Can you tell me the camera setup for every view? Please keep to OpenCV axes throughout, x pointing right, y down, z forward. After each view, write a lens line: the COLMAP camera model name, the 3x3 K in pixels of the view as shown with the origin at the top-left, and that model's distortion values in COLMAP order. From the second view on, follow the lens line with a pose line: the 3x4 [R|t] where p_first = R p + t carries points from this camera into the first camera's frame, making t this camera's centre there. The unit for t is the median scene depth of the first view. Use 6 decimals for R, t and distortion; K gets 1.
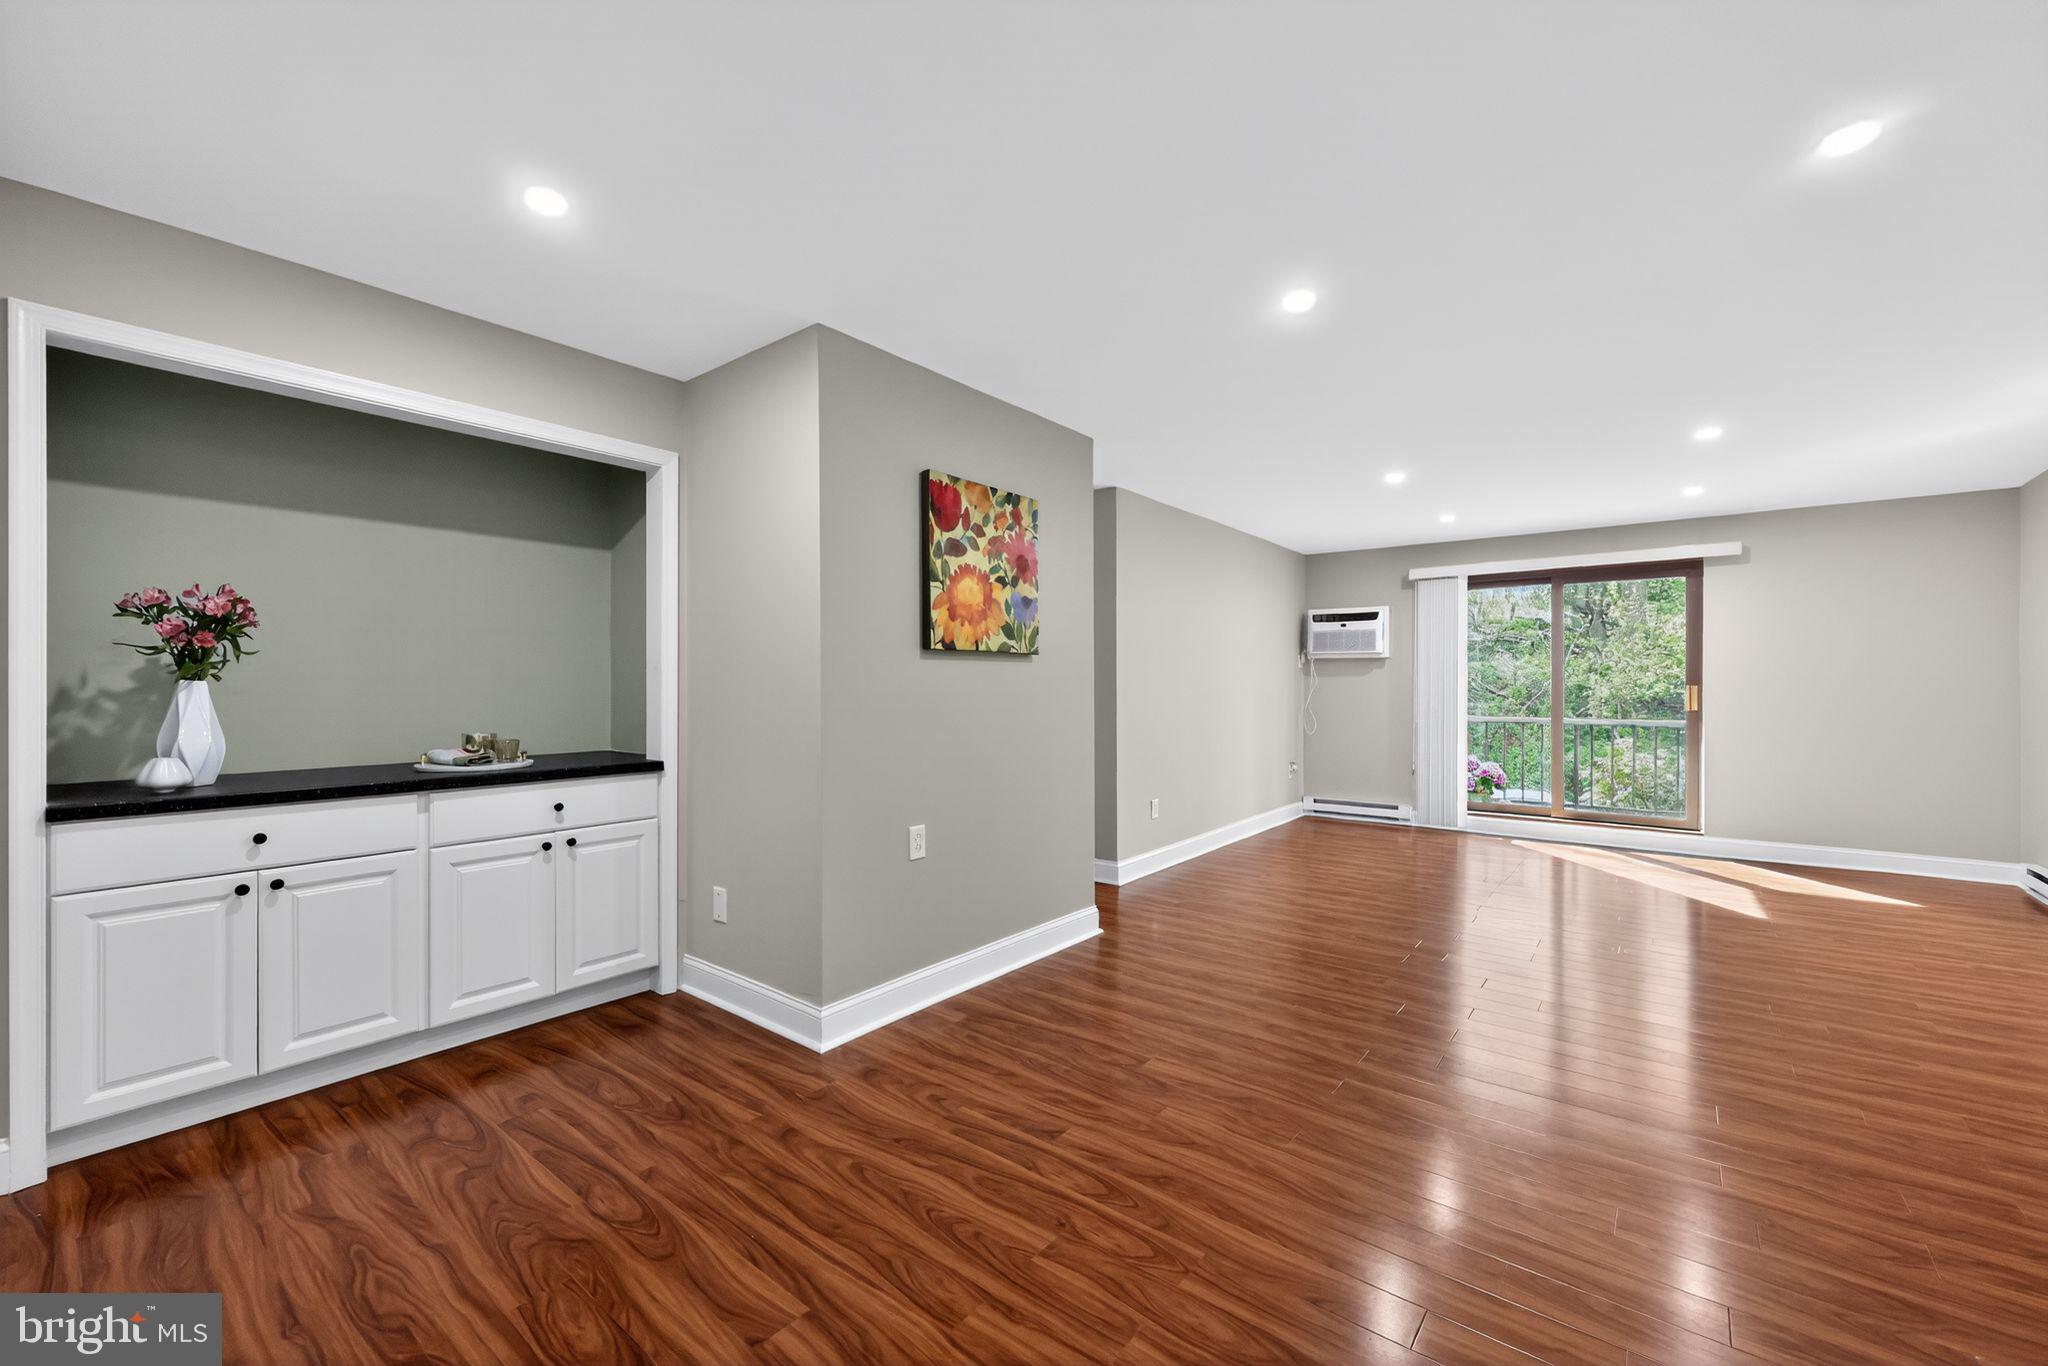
lens RADIAL K [[826.3, 0, 1011.1], [0, 826.3, 684.6], [0, 0, 1]] dist [-0.000510, -0.000093]
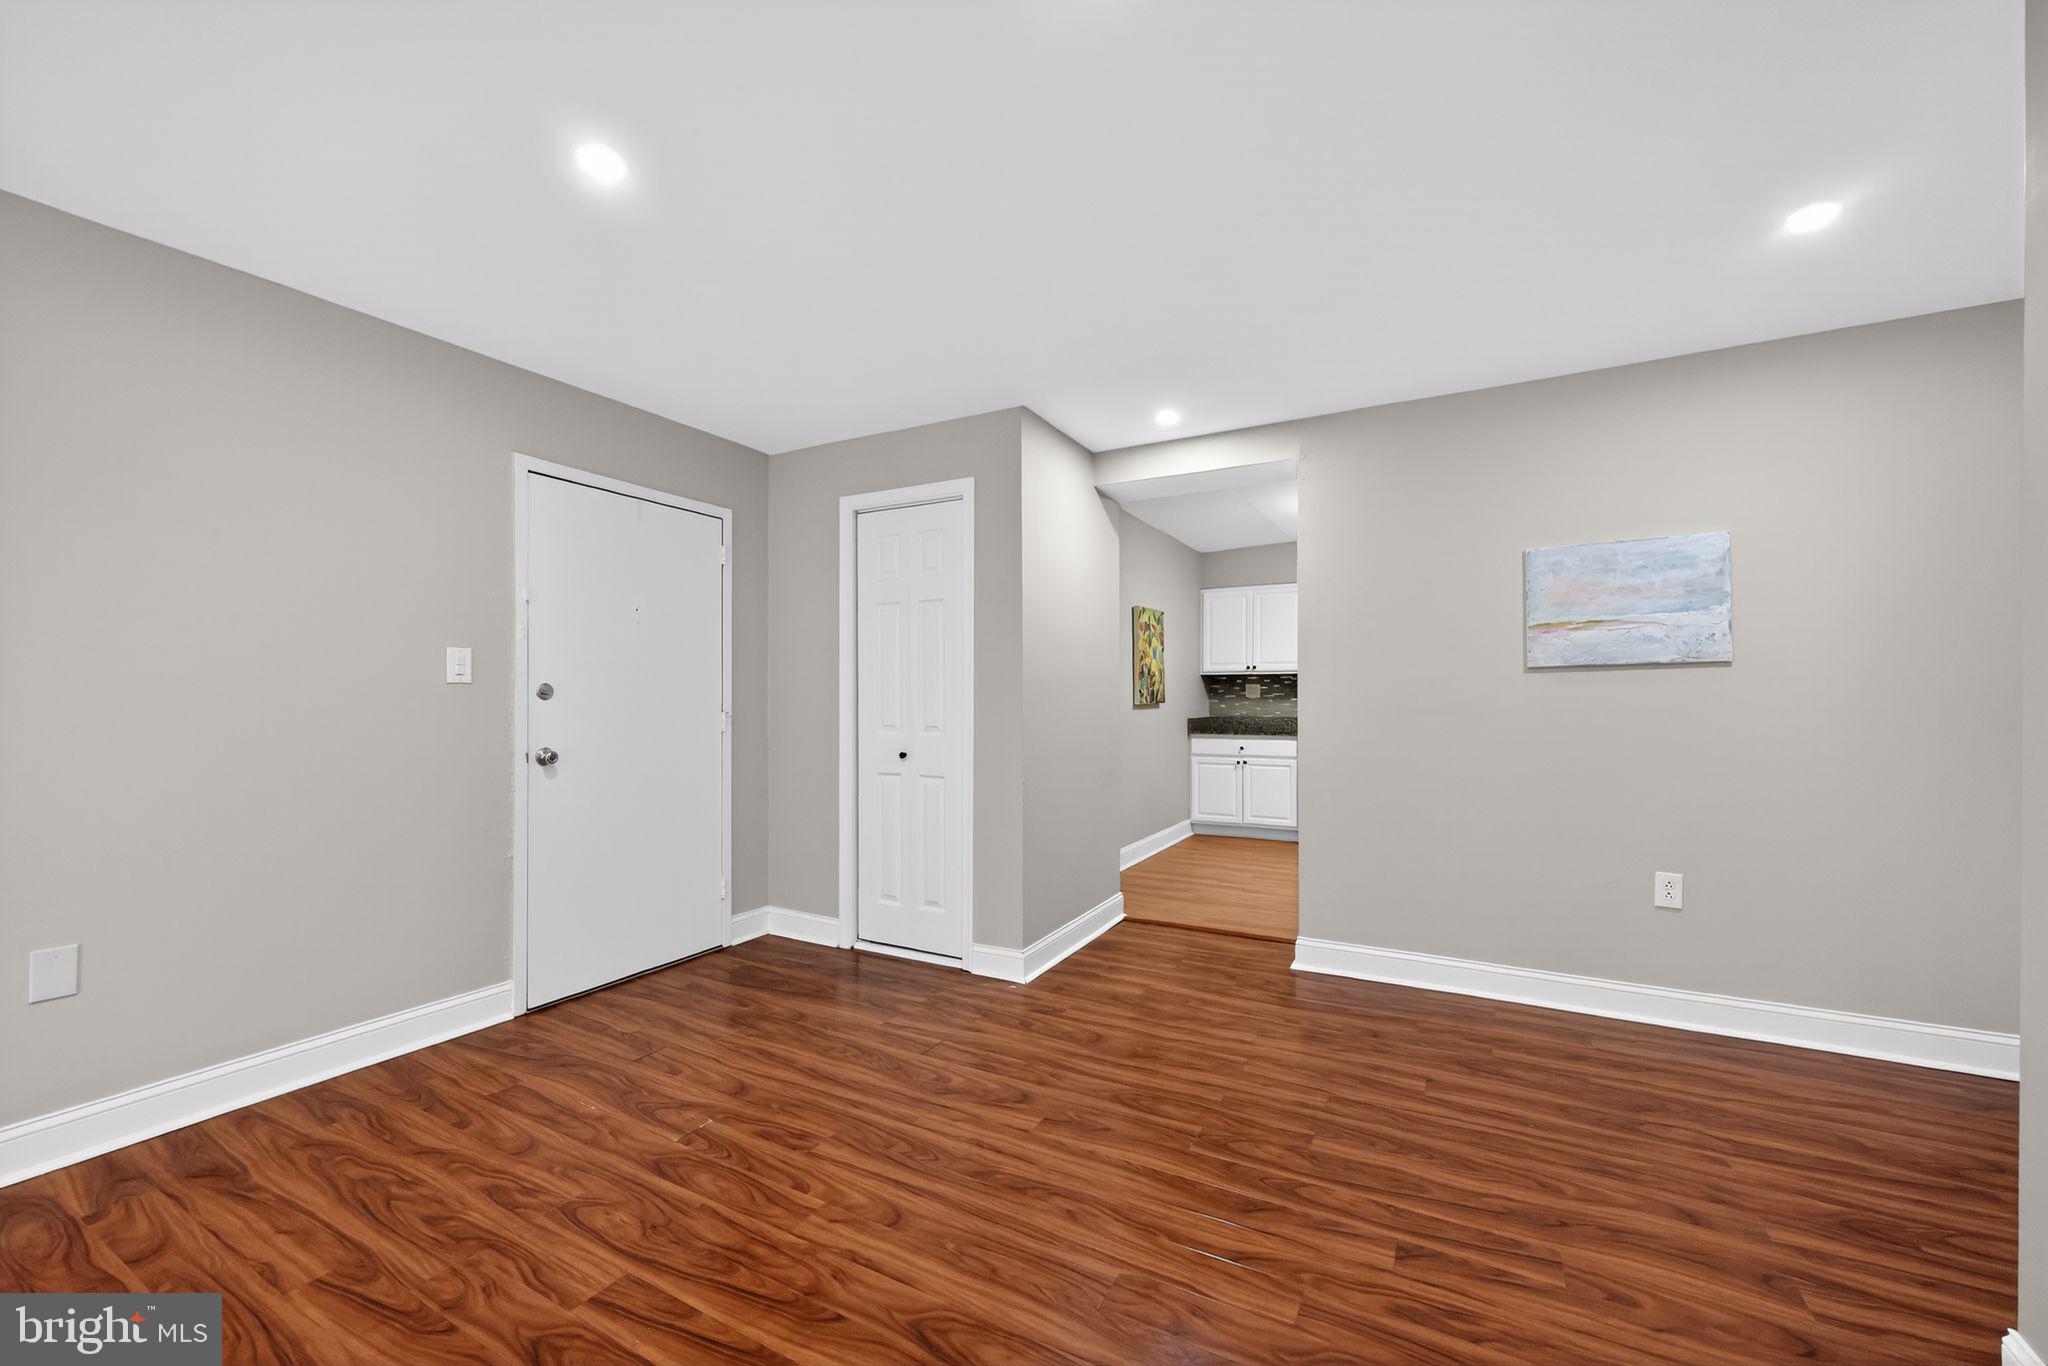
lens RADIAL K [[822.1, 0, 1017.2], [0, 822.1, 702.6], [0, 0, 1]] dist [-0.001201, 0.000011]
pose [[-0.985172, -0.001132, -0.171564, 0.352096], [-0.001552, 0.999996, 0.002312, 0.011010], [0.171561, 0.002544, -0.985170, 1.090198]]
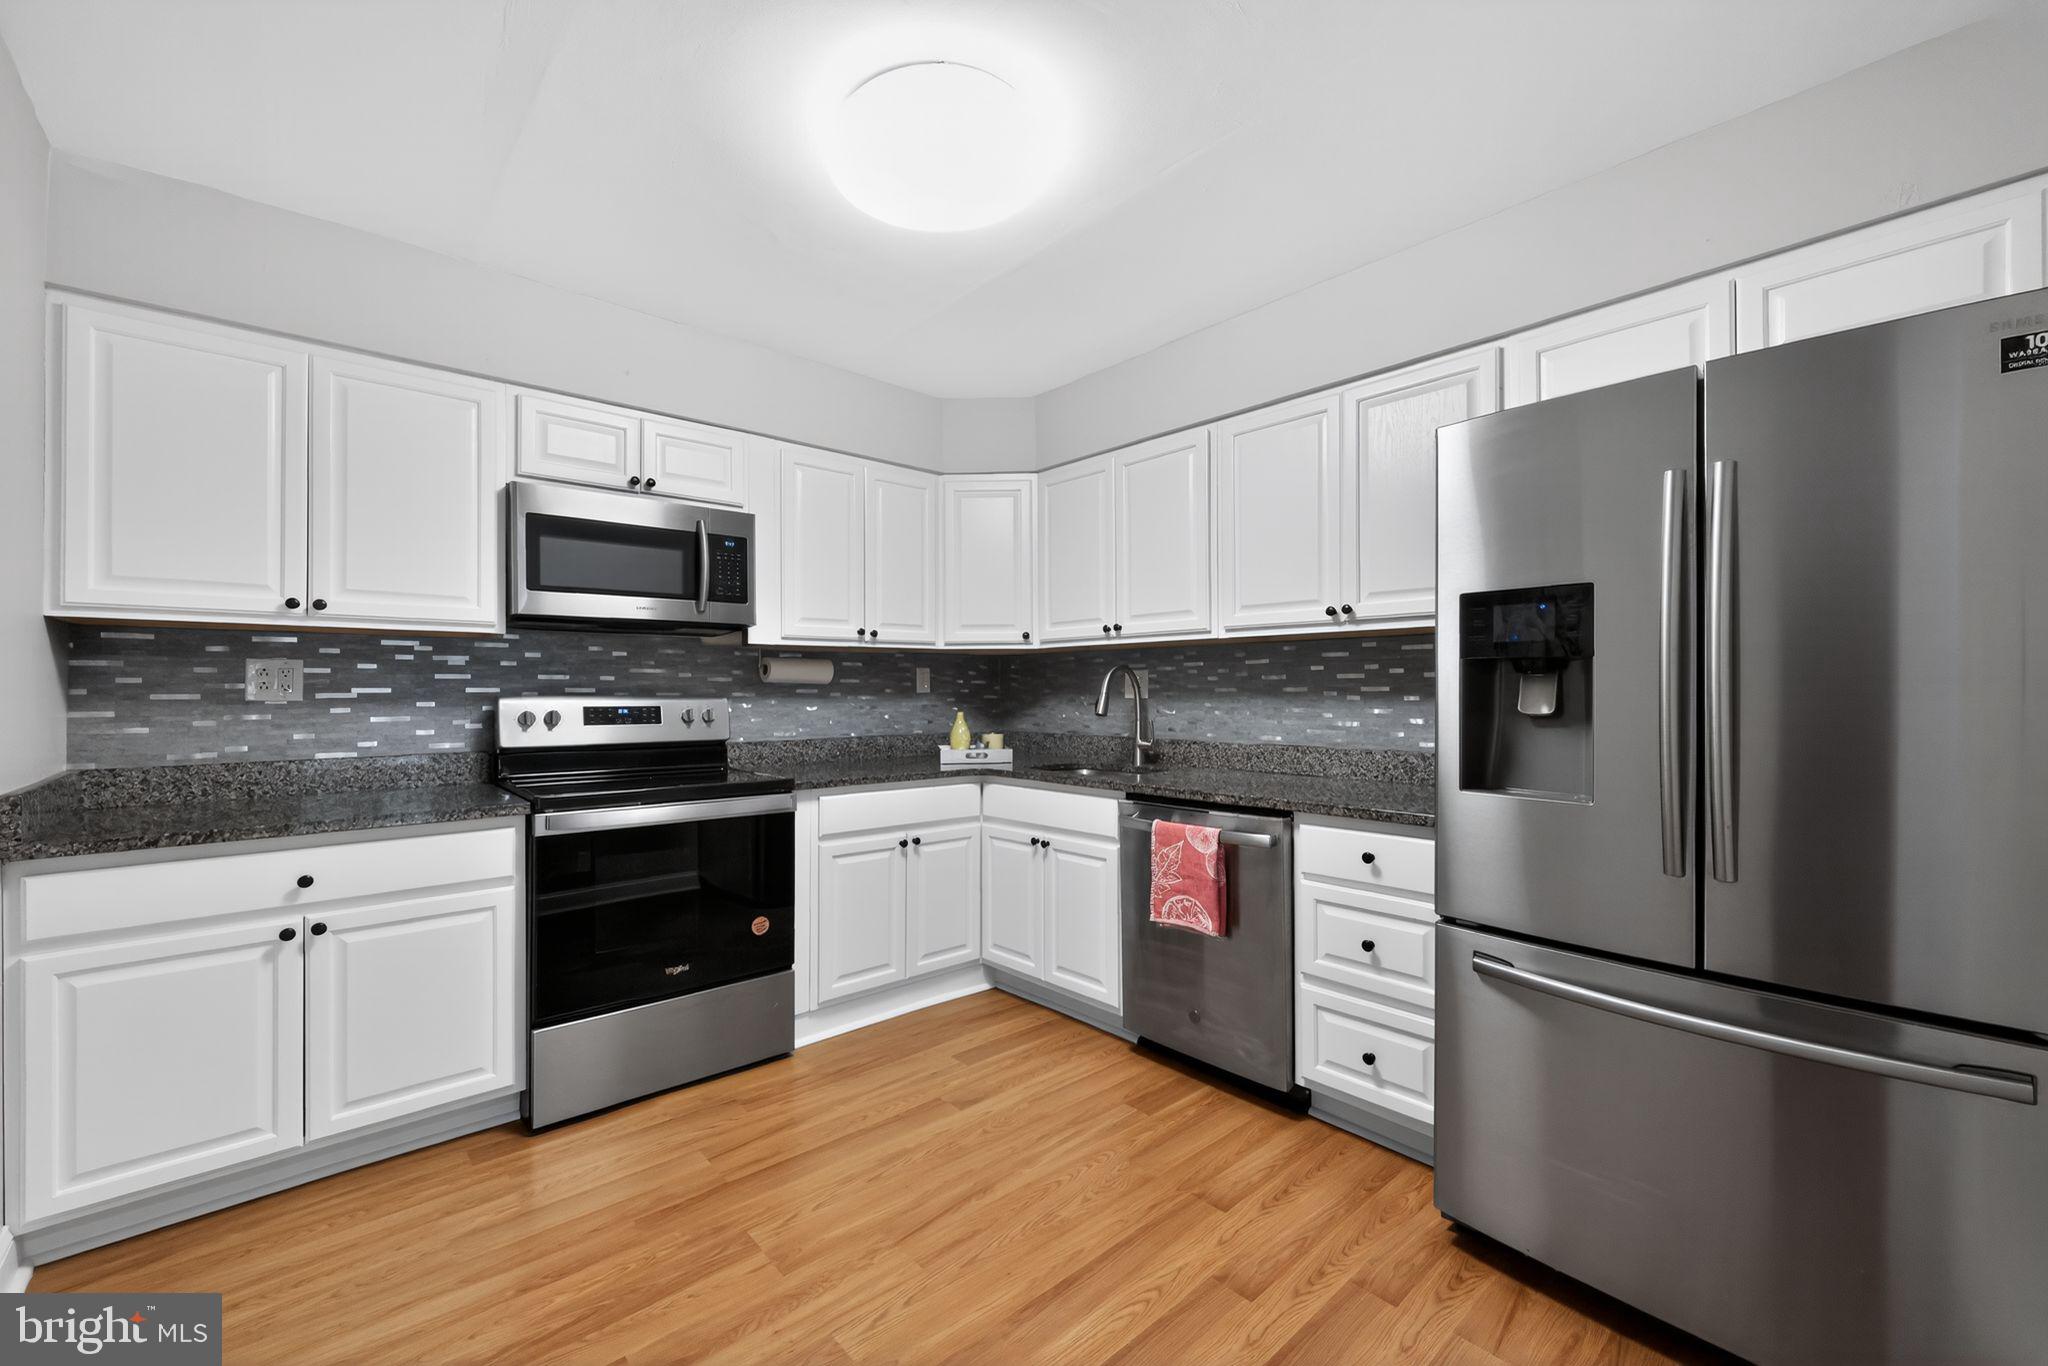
lens RADIAL K [[815.8, 0, 1011.4], [0, 815.8, 686.5], [0, 0, 1]] dist [0.000970, 0.000307]
pose [[-0.169501, -0.005954, -0.985512, -0.046754], [0.002445, 0.999976, -0.006462, -0.003890], [0.985527, -0.003505, -0.169483, -0.179817]]
